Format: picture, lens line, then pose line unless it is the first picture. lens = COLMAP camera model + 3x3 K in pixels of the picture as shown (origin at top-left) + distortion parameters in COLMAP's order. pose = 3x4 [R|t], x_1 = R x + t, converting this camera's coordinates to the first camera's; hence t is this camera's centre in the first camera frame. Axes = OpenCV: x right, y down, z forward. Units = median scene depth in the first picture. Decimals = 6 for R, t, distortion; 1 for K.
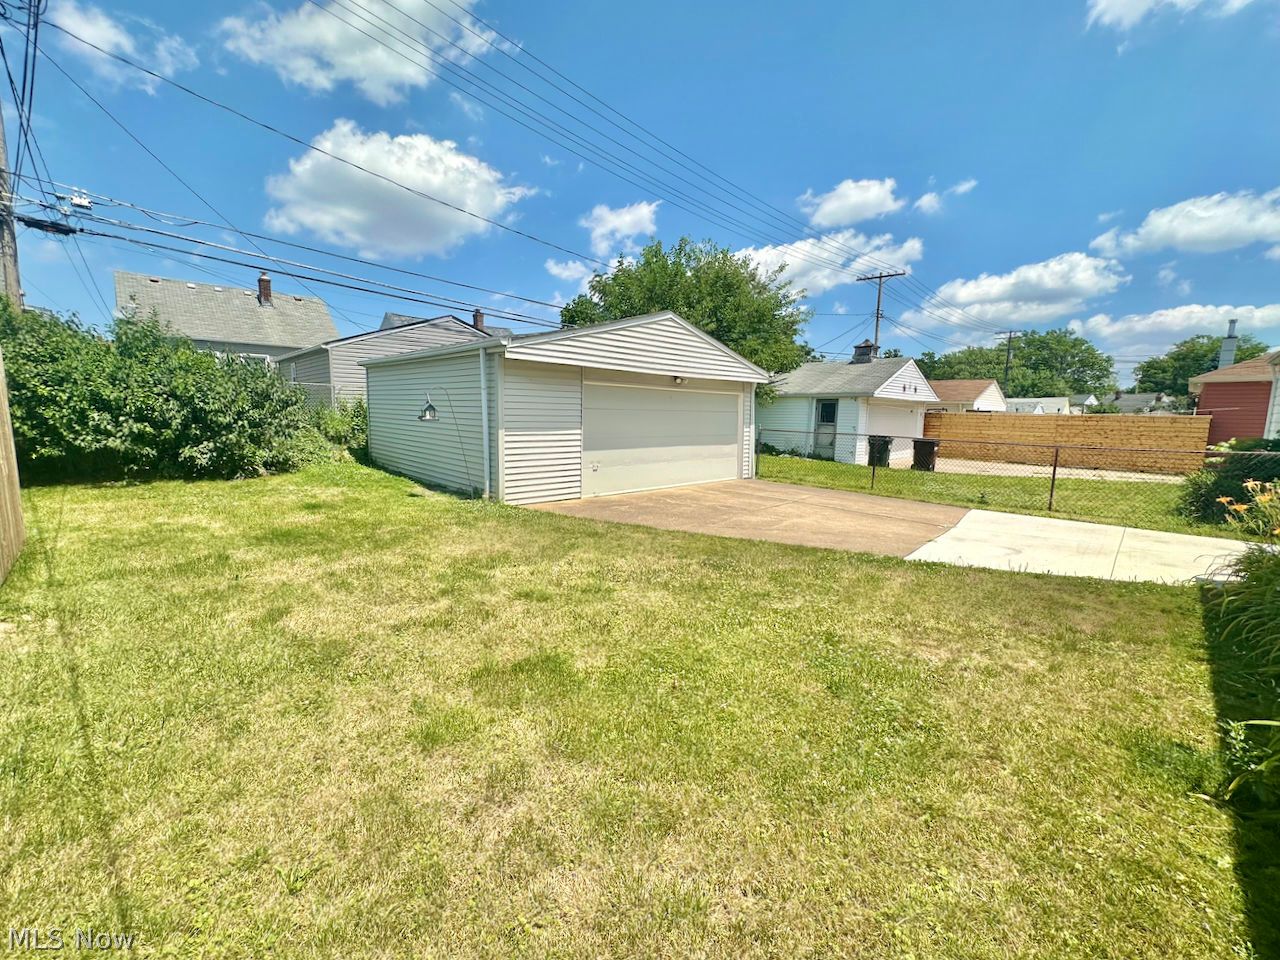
lens RADIAL K [[531.0, 0, 636.3], [0, 531.0, 480.6], [0, 0, 1]] dist [0.000325, -0.000643]
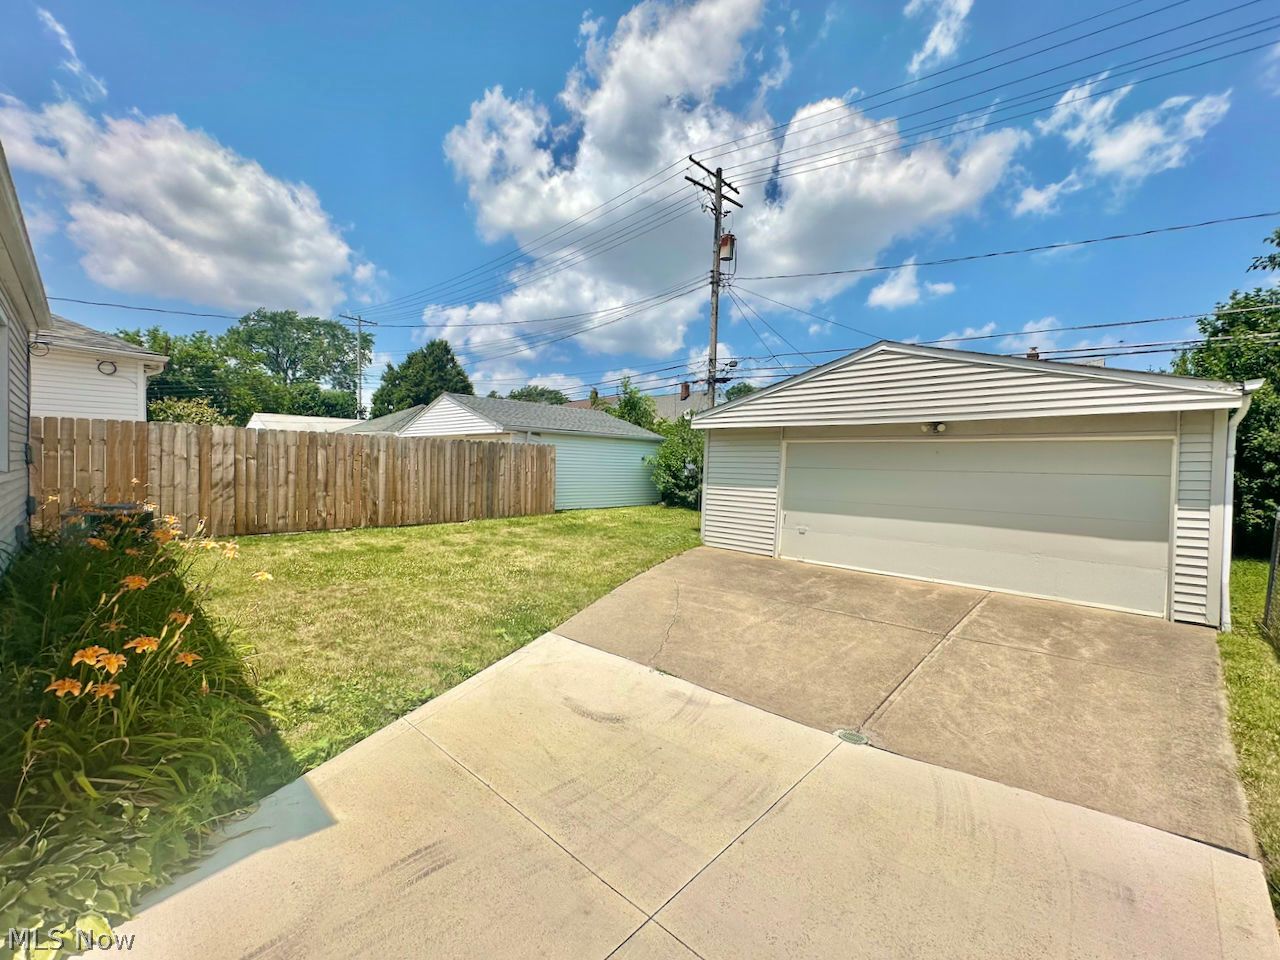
lens RADIAL K [[531.0, 0, 636.3], [0, 531.0, 480.6], [0, 0, 1]] dist [0.000325, -0.000643]
pose [[0.045599, 0.013283, -0.998872, 0.856687], [-0.147142, 0.989094, 0.006436, -0.075725], [0.988064, 0.146682, 0.047056, 0.669075]]
